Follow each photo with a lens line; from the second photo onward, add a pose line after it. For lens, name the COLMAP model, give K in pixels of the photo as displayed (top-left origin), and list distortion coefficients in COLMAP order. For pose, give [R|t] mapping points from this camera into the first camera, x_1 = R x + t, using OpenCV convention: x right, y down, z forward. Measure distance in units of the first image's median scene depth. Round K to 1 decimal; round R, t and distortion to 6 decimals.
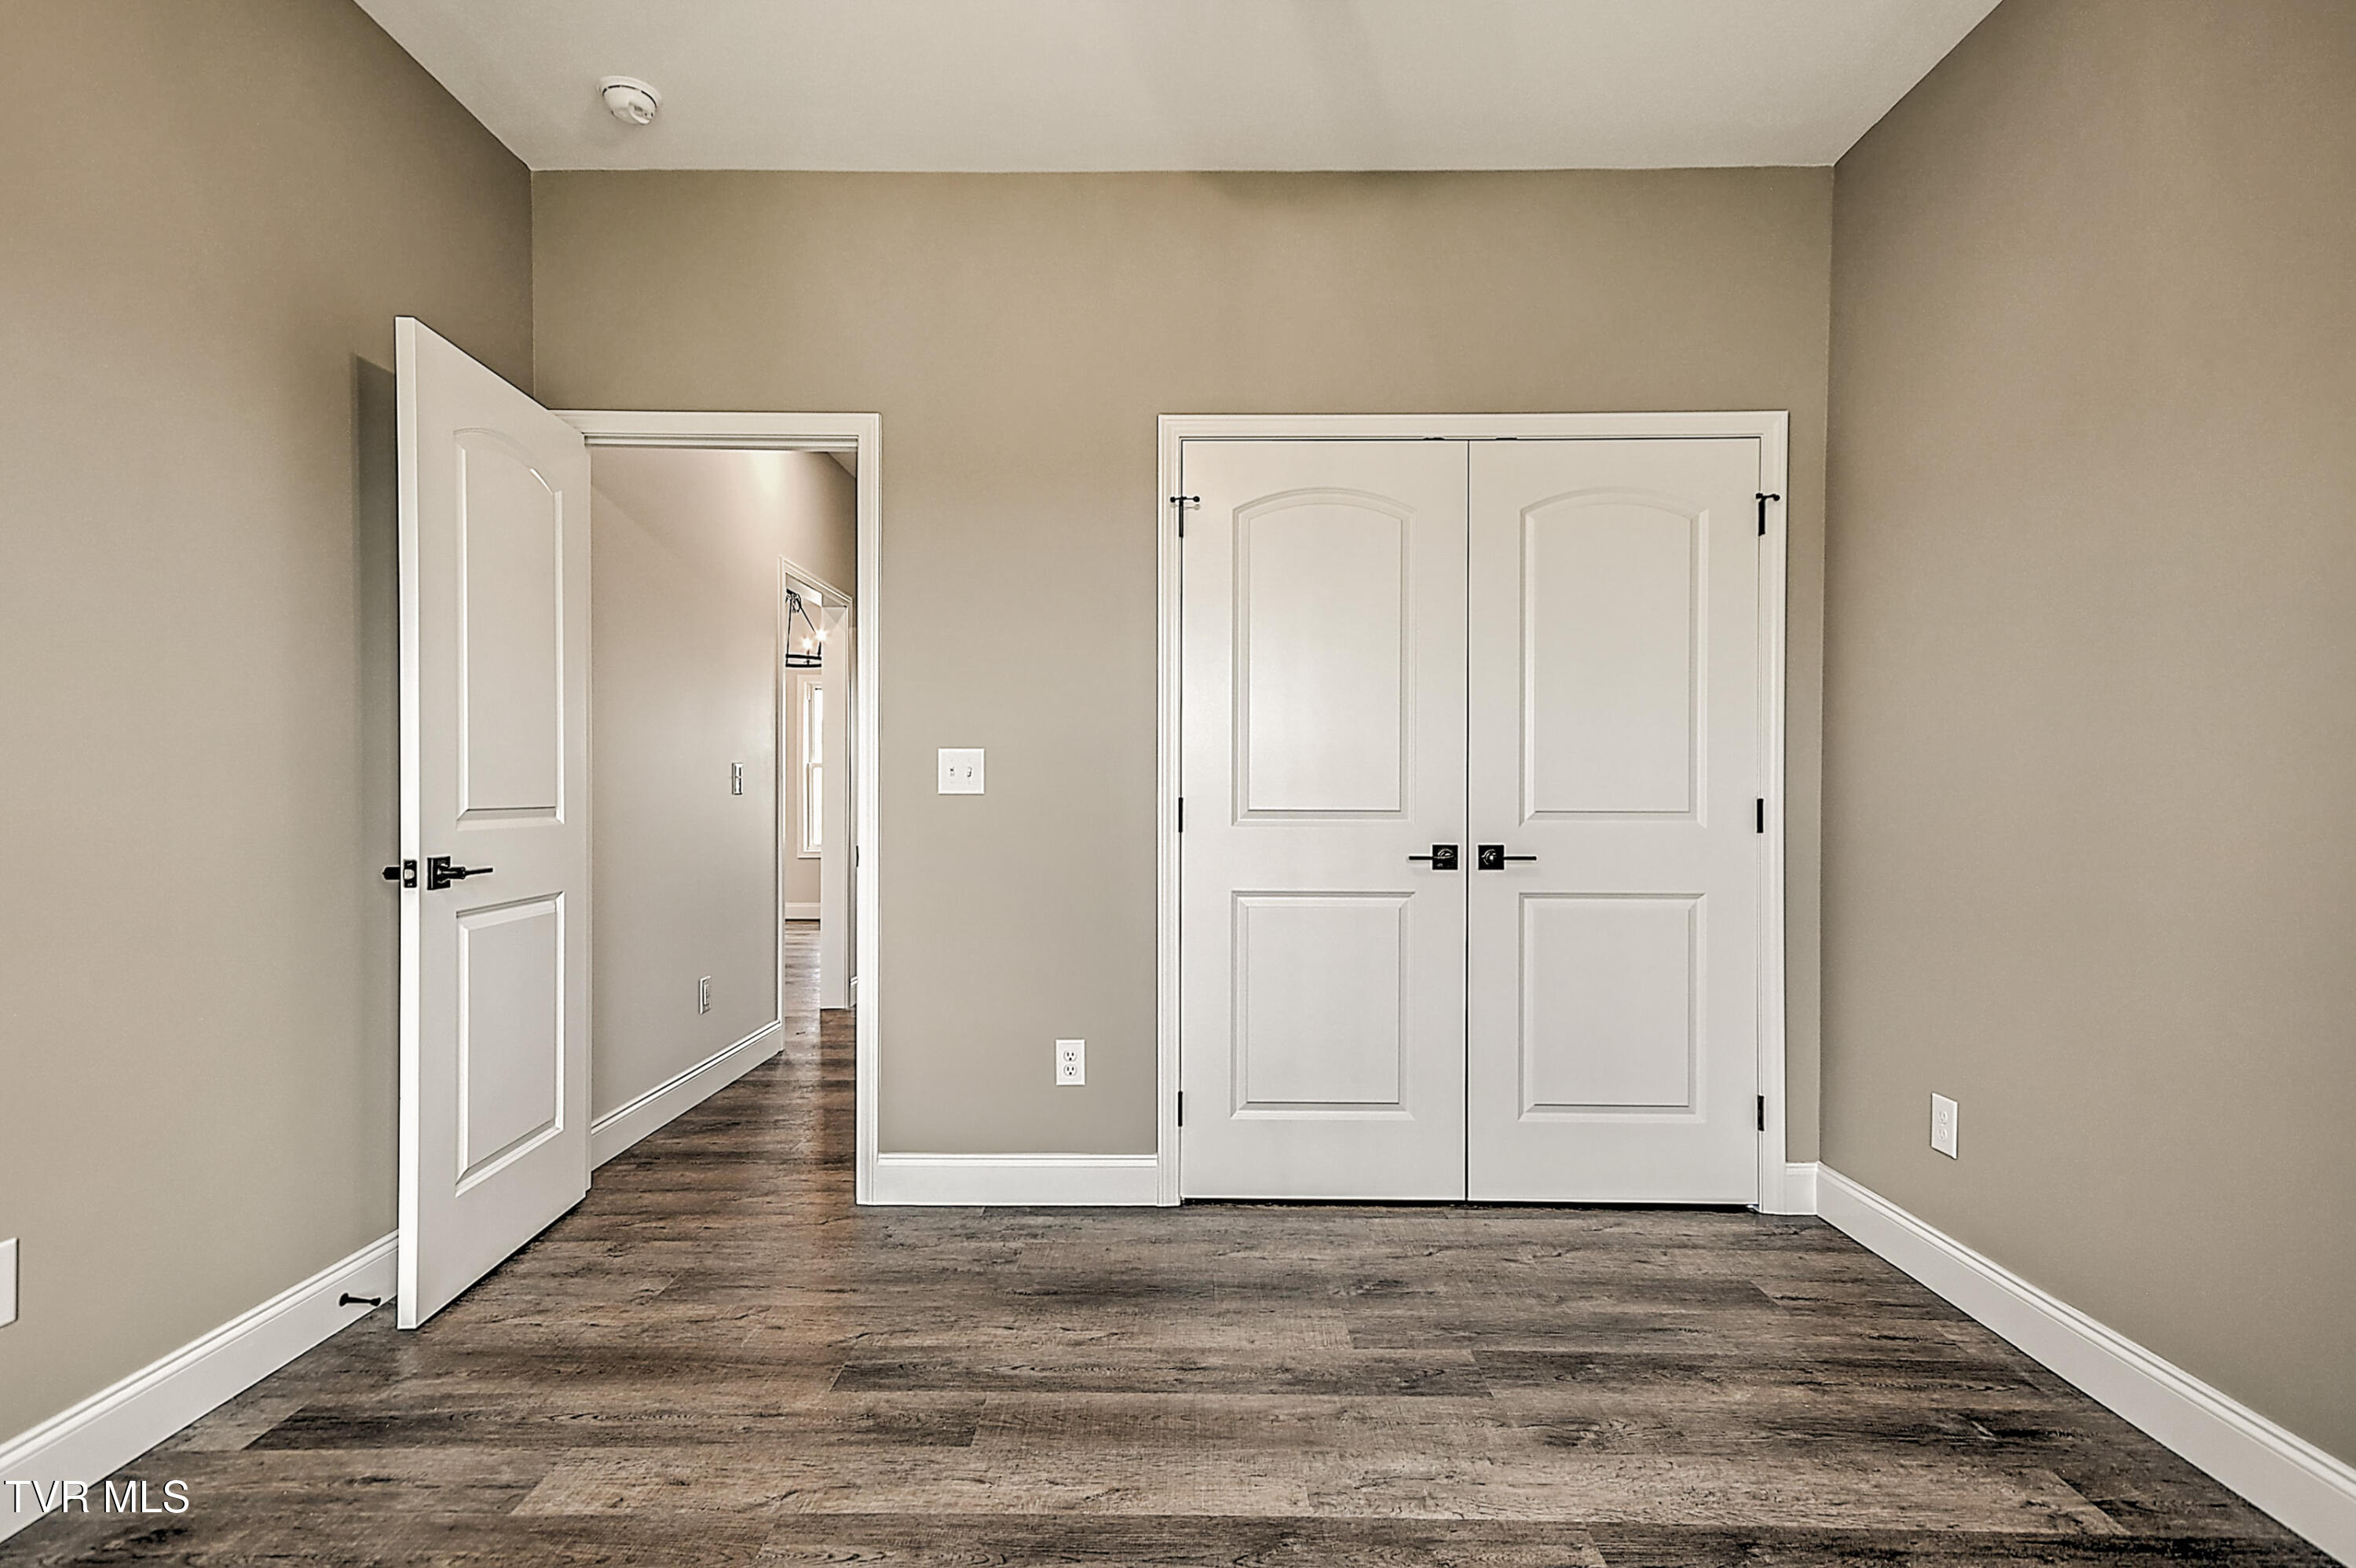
lens RADIAL K [[1187.4, 0, 1207.8], [0, 1187.4, 813.2], [0, 0, 1]] dist [0.088073, 0.000167]
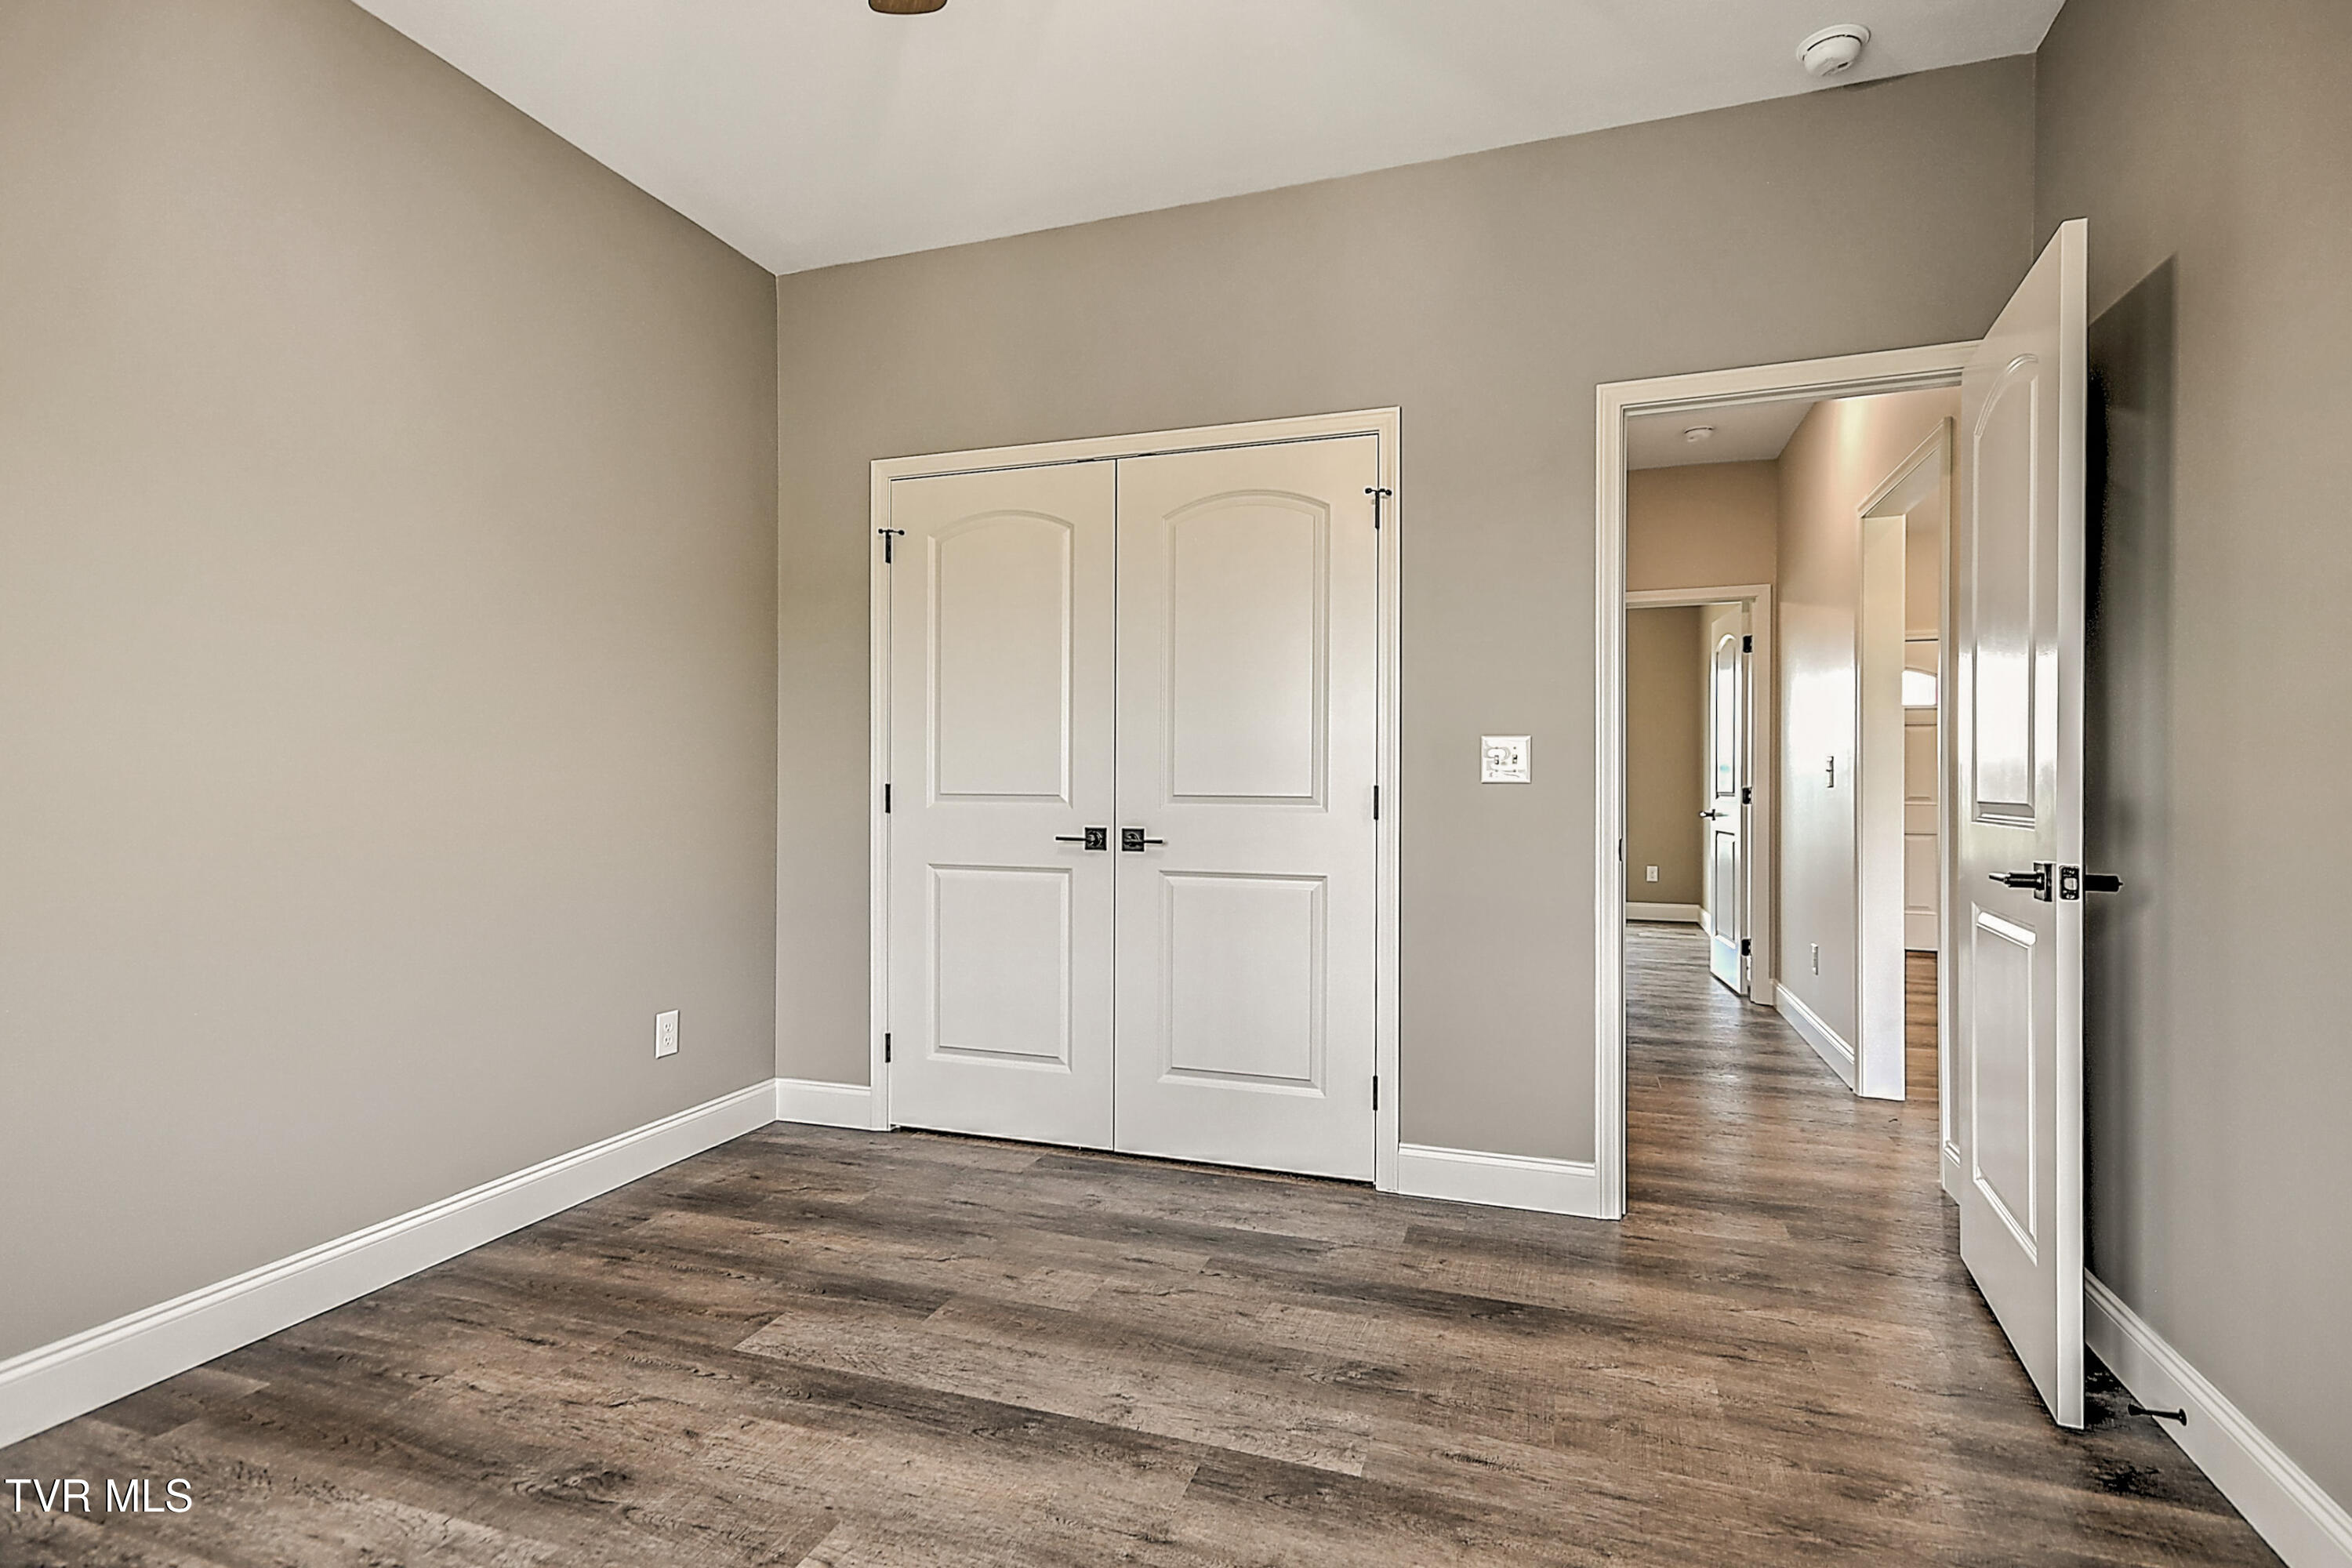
lens RADIAL K [[1162.1, 0, 1168.5], [0, 1162.1, 803.1], [0, 0, 1]] dist [0.021004, 0.000083]
pose [[0.938249, 0.005253, -0.345920, 0.630650], [-0.004505, 0.999985, 0.002967, 0.000381], [0.345931, -0.001226, 0.938259, 0.019552]]
